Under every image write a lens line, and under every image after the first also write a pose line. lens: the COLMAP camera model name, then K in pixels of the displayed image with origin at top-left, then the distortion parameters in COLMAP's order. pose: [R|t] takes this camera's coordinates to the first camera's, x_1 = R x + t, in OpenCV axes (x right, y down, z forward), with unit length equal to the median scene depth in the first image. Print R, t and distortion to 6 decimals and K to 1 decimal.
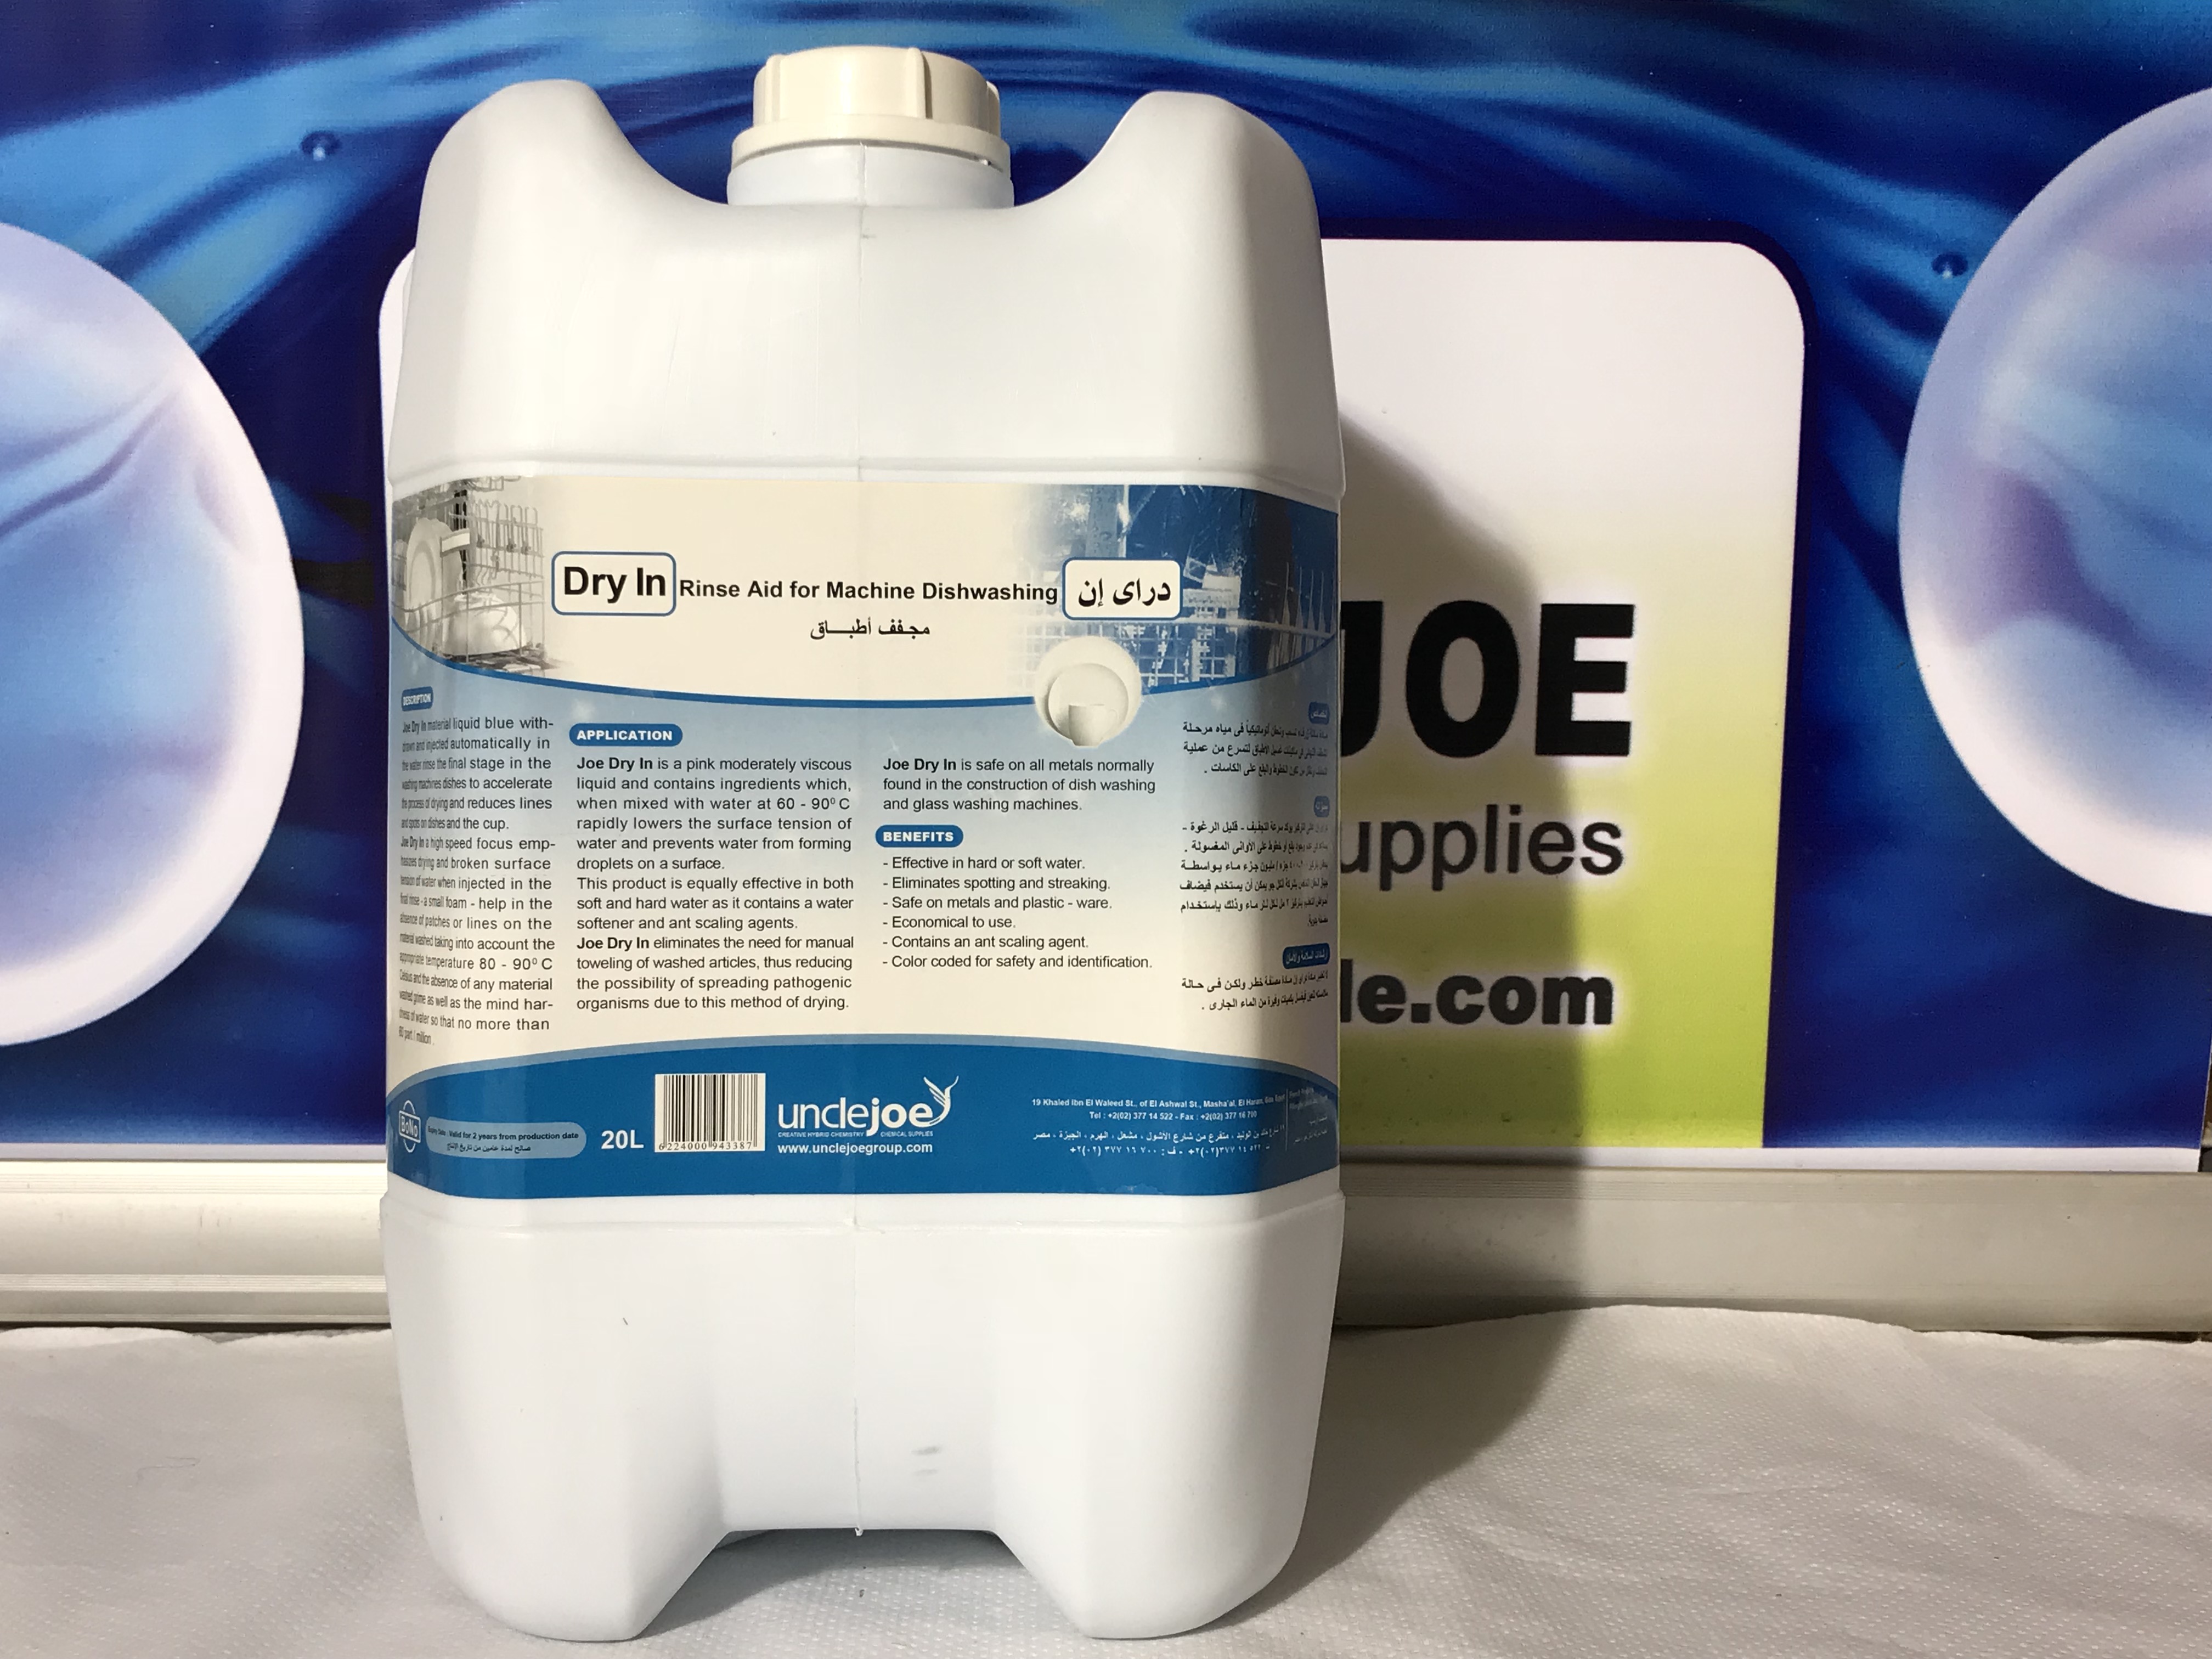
lens RADIAL K [[2579.6, 0, 1145.4], [0, 2579.6, 824.8], [0, 0, 1]] dist [0.083780, -0.355218]
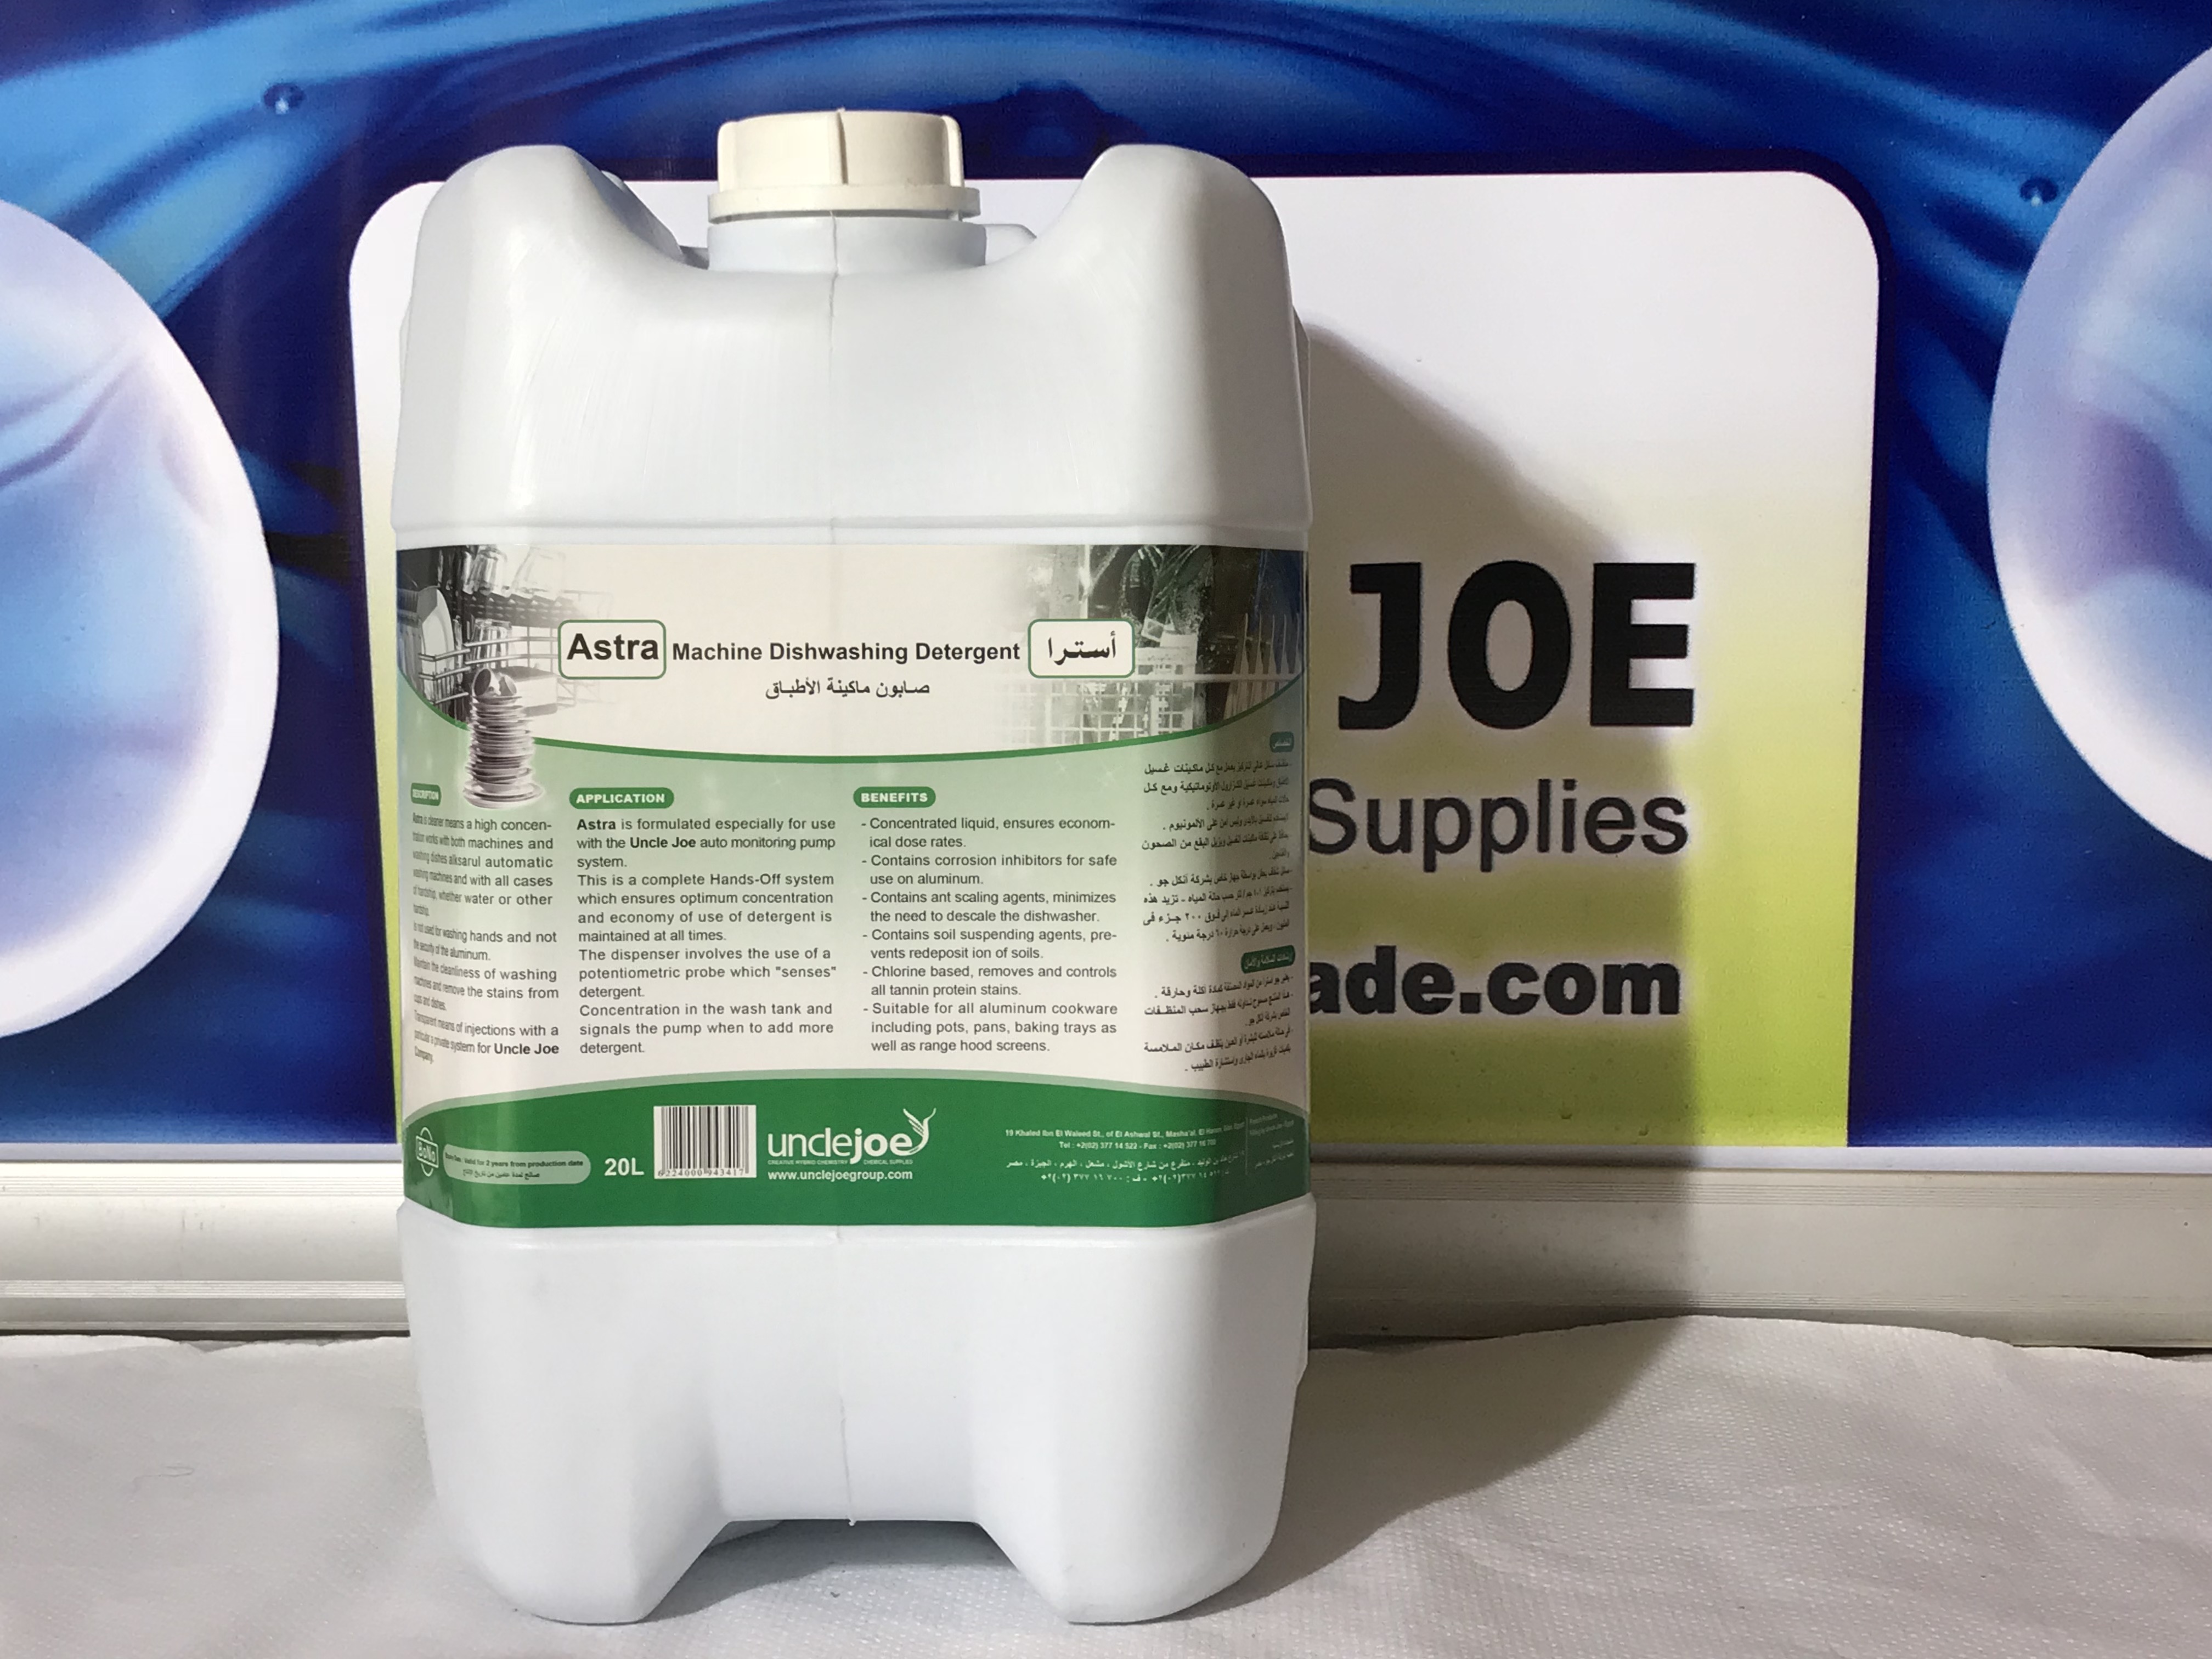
lens RADIAL K [[3874.6, 0, 1067.0], [0, 3874.6, 832.2], [0, 0, 1]] dist [0.063969, -0.132495]
pose [[0.996877, -0.006137, -0.078725, 0.074233], [0.011310, 0.997792, 0.065442, -0.082426], [0.078150, -0.066128, 0.994746, -0.395423]]
